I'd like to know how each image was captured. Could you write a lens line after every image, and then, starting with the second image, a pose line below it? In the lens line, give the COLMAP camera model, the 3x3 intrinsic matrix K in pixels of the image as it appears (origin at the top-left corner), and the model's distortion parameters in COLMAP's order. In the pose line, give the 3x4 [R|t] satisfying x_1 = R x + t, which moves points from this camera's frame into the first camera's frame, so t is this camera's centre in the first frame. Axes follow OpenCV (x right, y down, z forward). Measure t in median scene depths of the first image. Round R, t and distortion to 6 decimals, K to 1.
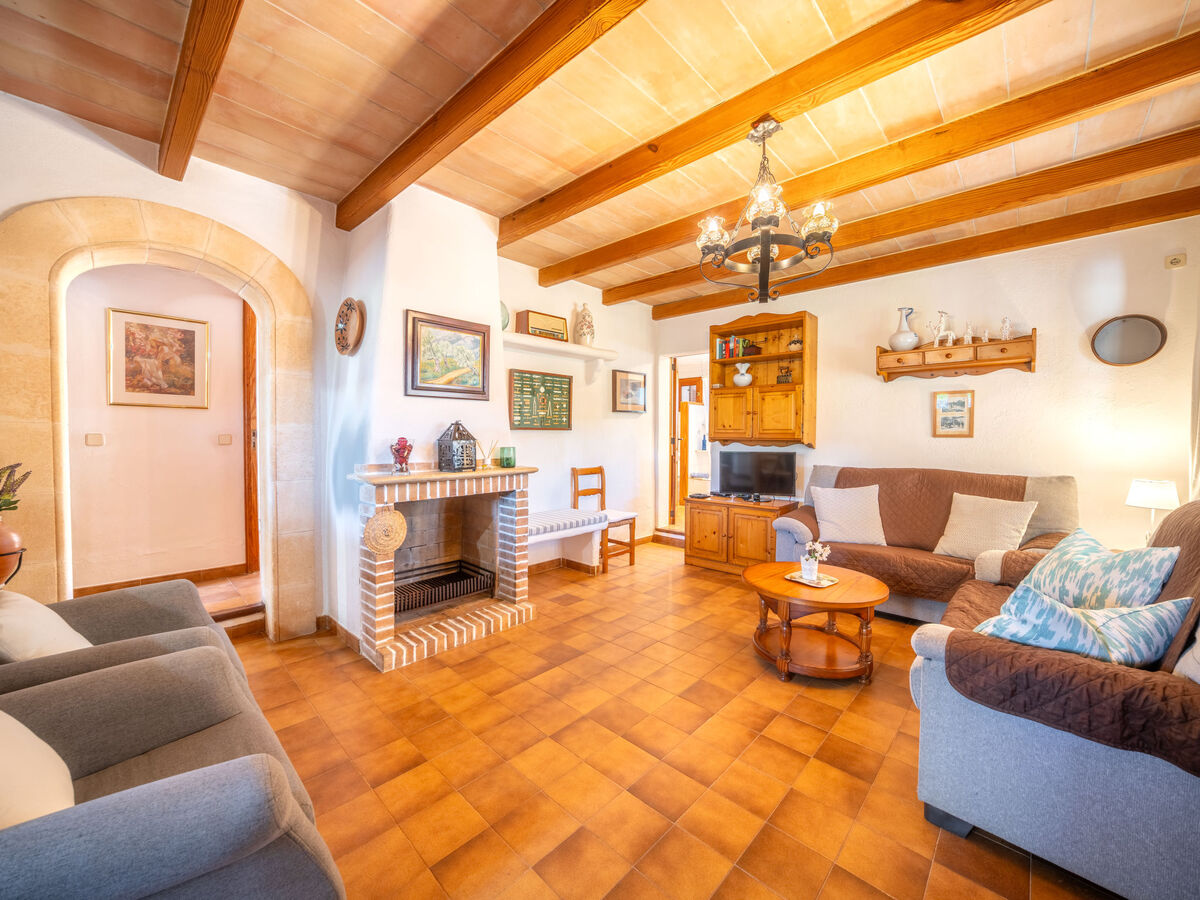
lens RADIAL K [[475.1, 0, 596.0], [0, 475.1, 443.1], [0, 0, 1]] dist [-0.015074, 0.000120]
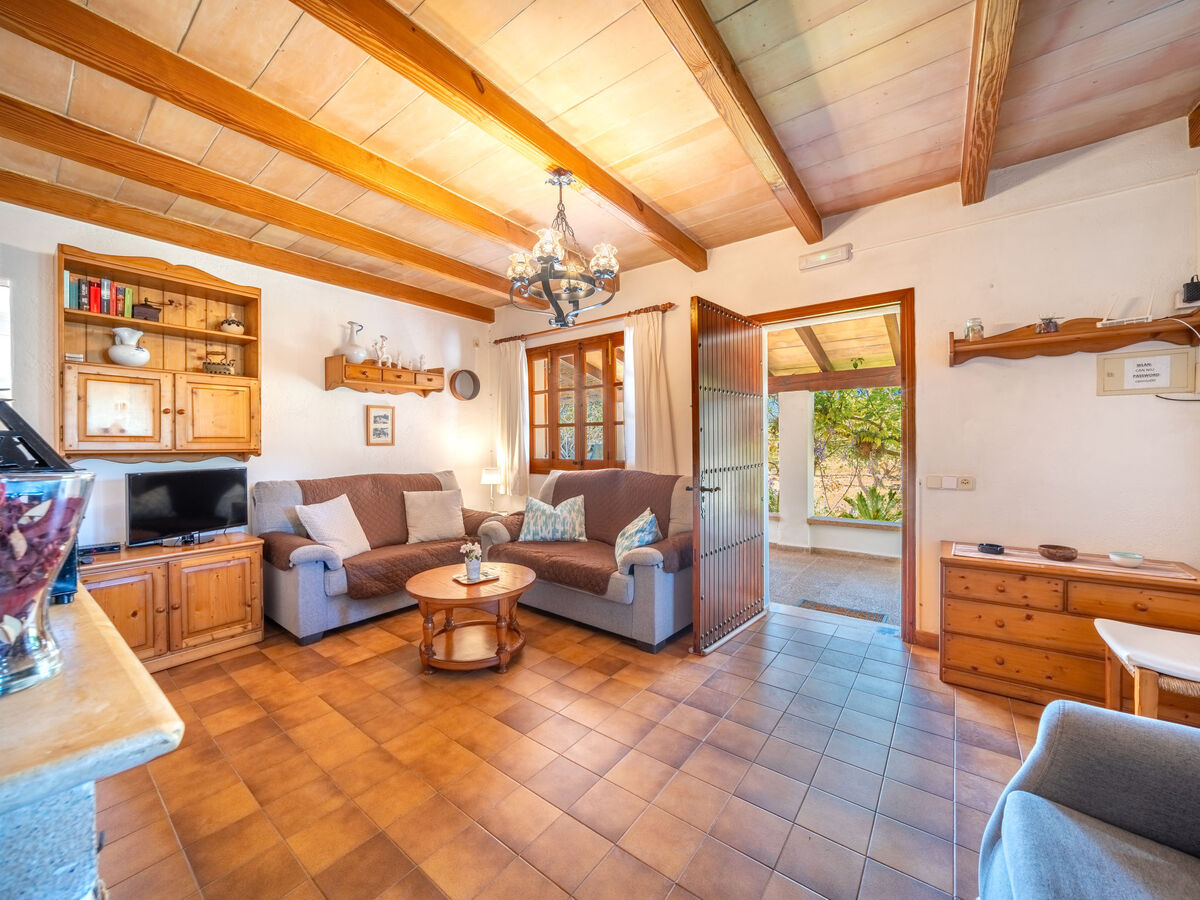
lens RADIAL K [[468.8, 0, 598.3], [0, 468.8, 443.6], [0, 0, 1]] dist [-0.018433, 0.000021]
pose [[-0.116667, -0.002712, 0.993167, -0.457698], [0.025887, 0.999648, 0.005771, -0.009828], [-0.992834, 0.026383, -0.116556, 0.609206]]
